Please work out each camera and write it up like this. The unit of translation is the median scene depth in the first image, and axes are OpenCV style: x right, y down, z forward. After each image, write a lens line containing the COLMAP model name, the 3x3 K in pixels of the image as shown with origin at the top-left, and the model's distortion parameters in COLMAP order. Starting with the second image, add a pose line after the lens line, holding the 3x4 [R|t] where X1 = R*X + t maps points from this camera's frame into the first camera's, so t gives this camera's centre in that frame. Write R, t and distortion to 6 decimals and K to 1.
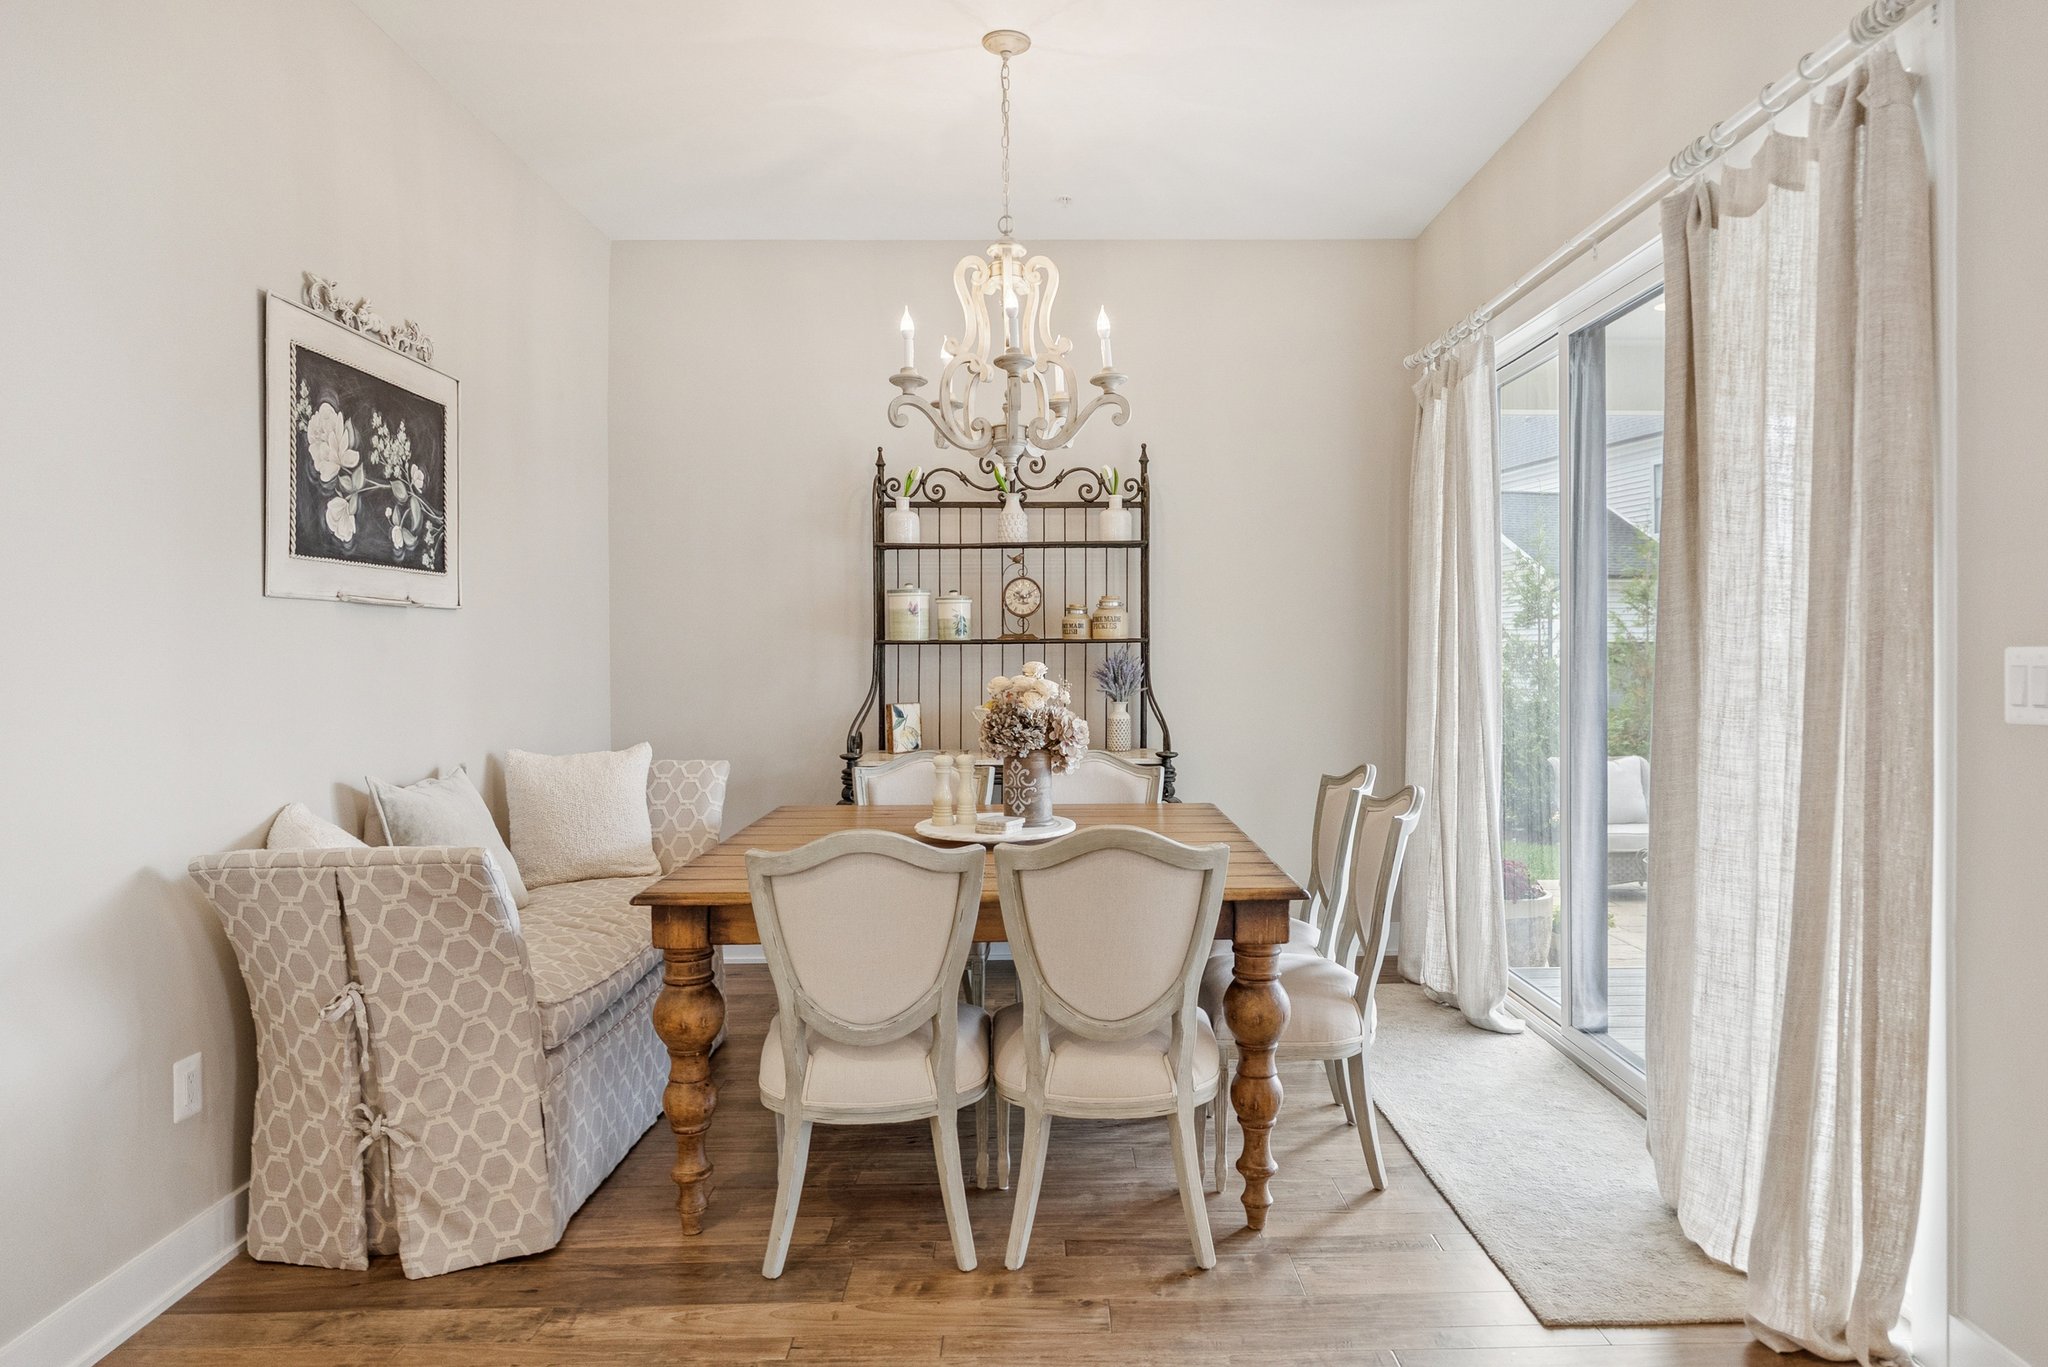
lens RADIAL K [[1238.6, 0, 1024.7], [0, 1238.6, 679.3], [0, 0, 1]] dist [-0.005698, 0.000102]
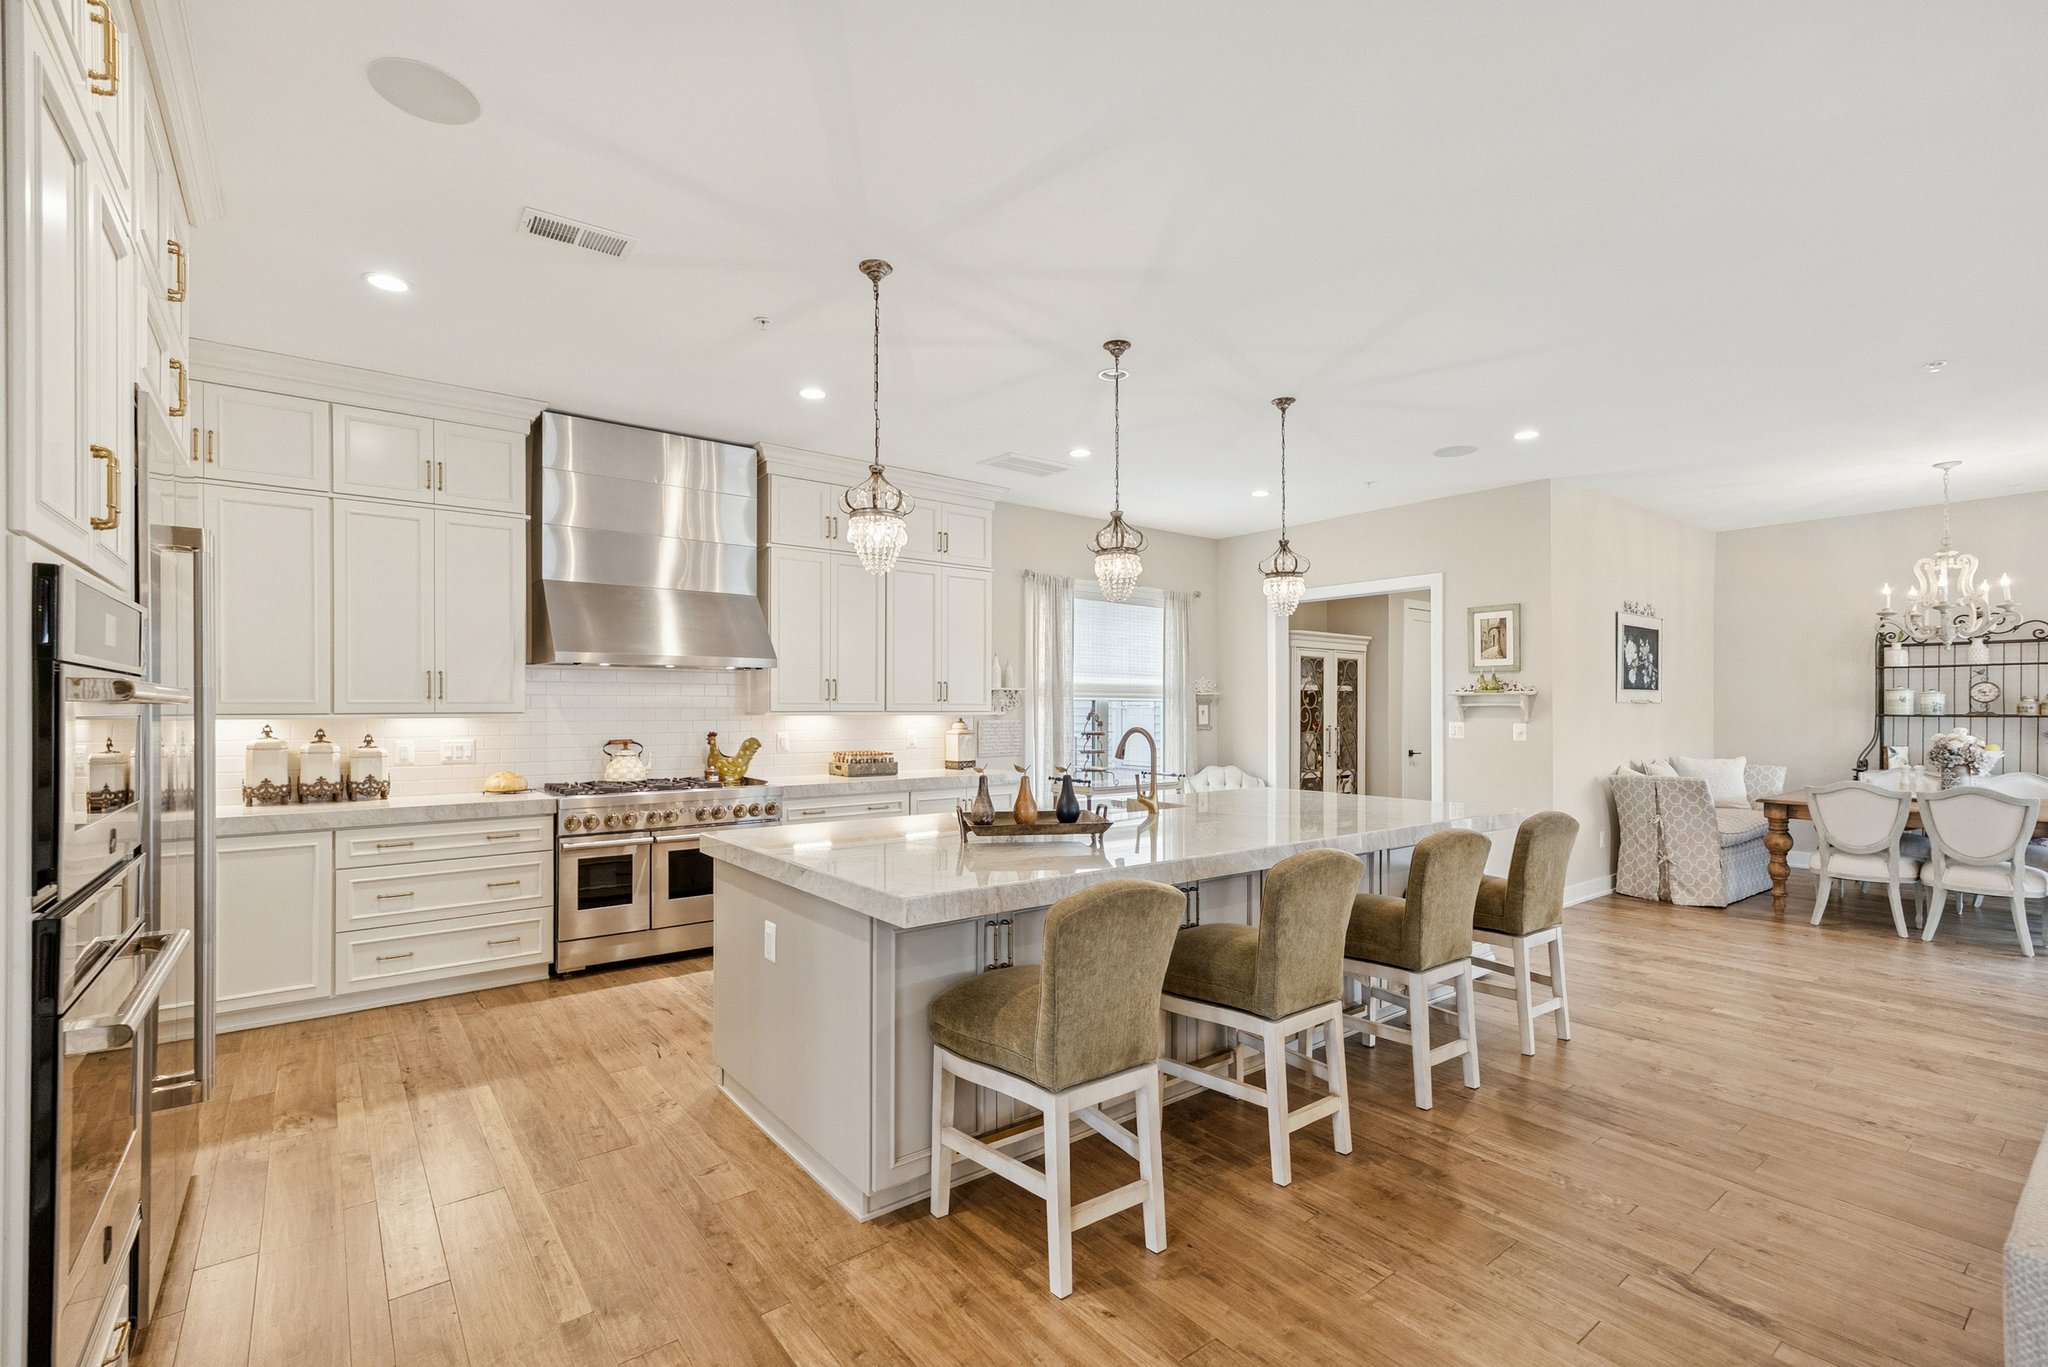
lens RADIAL K [[916.8, 0, 1009.2], [0, 916.8, 699.7], [0, 0, 1]] dist [0.004815, 0.000387]
pose [[0.617795, 0.001607, -0.786338, 0.296583], [-0.023124, 0.999603, -0.016125, 0.002748], [0.785999, 0.028145, 0.617587, -1.659594]]
